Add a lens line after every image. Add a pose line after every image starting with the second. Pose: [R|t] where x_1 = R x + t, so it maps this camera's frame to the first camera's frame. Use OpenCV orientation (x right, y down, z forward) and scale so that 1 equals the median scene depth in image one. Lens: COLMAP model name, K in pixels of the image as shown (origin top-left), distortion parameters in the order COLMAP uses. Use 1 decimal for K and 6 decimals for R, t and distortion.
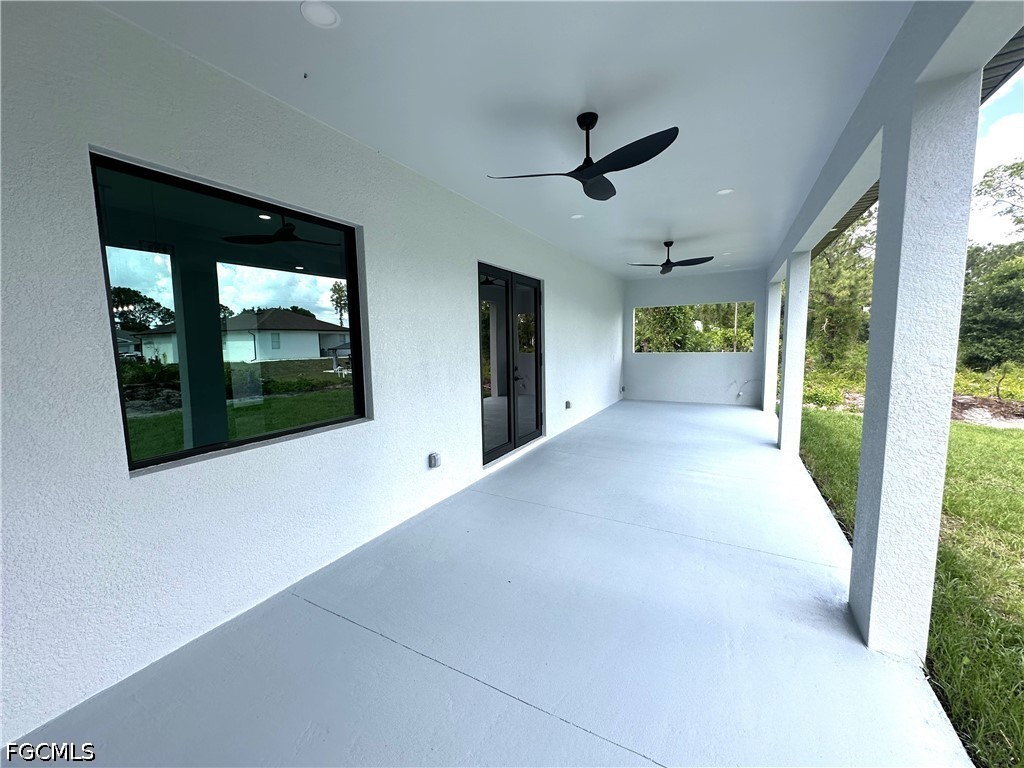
lens RADIAL K [[409.7, 0, 507.0], [0, 409.7, 379.6], [0, 0, 1]] dist [-0.004681, 0.000937]
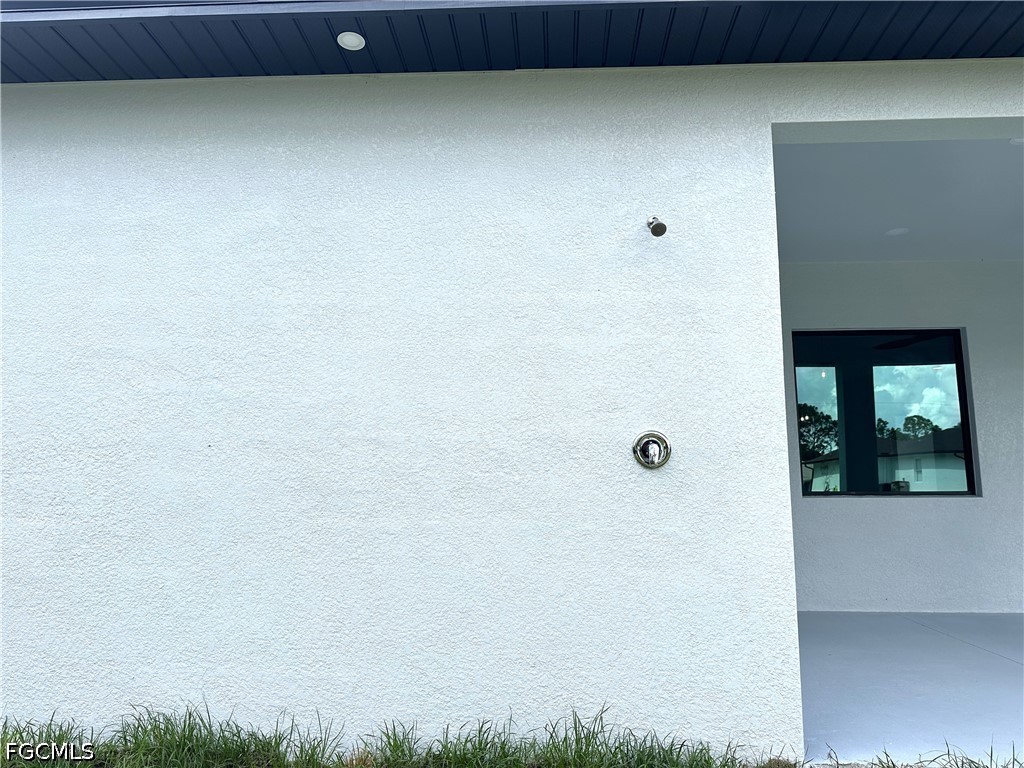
lens RADIAL K [[721.6, 0, 513.9], [0, 721.6, 385.1], [0, 0, 1]] dist [0.005330, -0.002241]
pose [[0.435998, -0.102660, -0.894073, 0.254038], [-0.097926, 0.982161, -0.160529, 0.068887], [0.894604, 0.157544, 0.418167, -0.276308]]
